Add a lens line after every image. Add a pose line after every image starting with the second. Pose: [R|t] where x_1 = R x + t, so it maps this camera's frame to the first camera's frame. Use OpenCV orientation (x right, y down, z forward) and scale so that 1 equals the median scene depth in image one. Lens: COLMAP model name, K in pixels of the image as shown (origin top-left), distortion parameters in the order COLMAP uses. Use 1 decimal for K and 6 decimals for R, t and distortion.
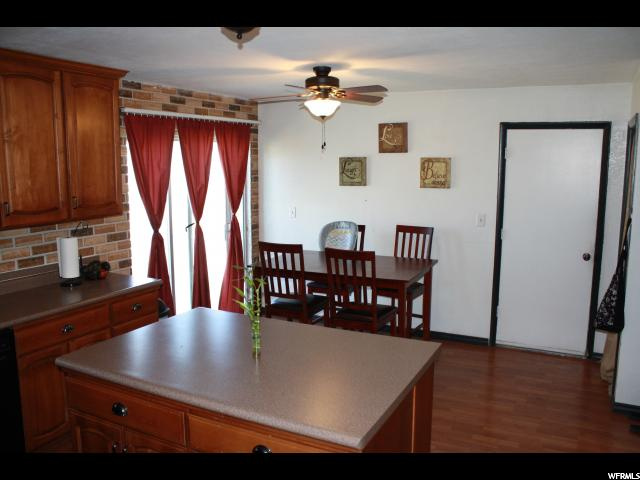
lens RADIAL K [[540.2, 0, 320.0], [0, 540.2, 240.0], [0, 0, 1]] dist [-0.112254, 0.014766]
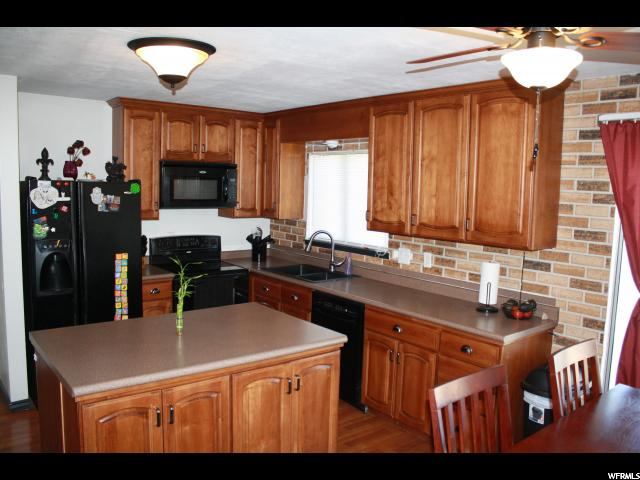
lens RADIAL K [[540.2, 0, 320.0], [0, 540.2, 240.0], [0, 0, 1]] dist [-0.112254, 0.014766]
pose [[-0.411397, 0.092532, -0.906747, 0.377084], [-0.151803, 0.973983, 0.168268, -0.113971], [0.898726, 0.206871, -0.386647, 0.768079]]
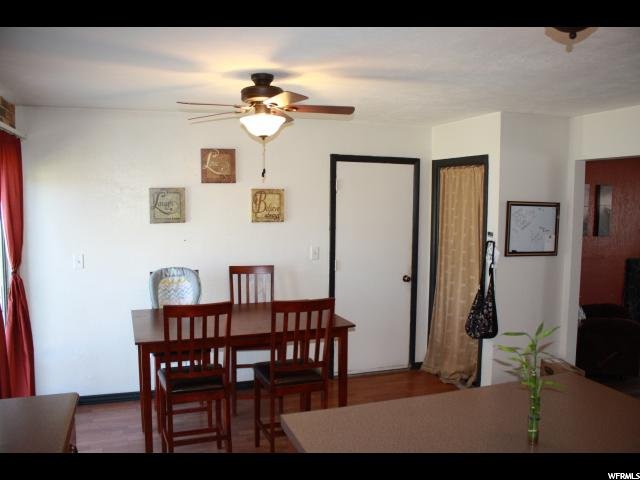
lens RADIAL K [[540.2, 0, 320.0], [0, 540.2, 240.0], [0, 0, 1]] dist [-0.112254, 0.014766]
pose [[0.689356, -0.054517, 0.722369, -0.389624], [0.096467, 0.995192, -0.016952, -0.042135], [-0.717971, 0.081370, 0.691300, 0.301921]]
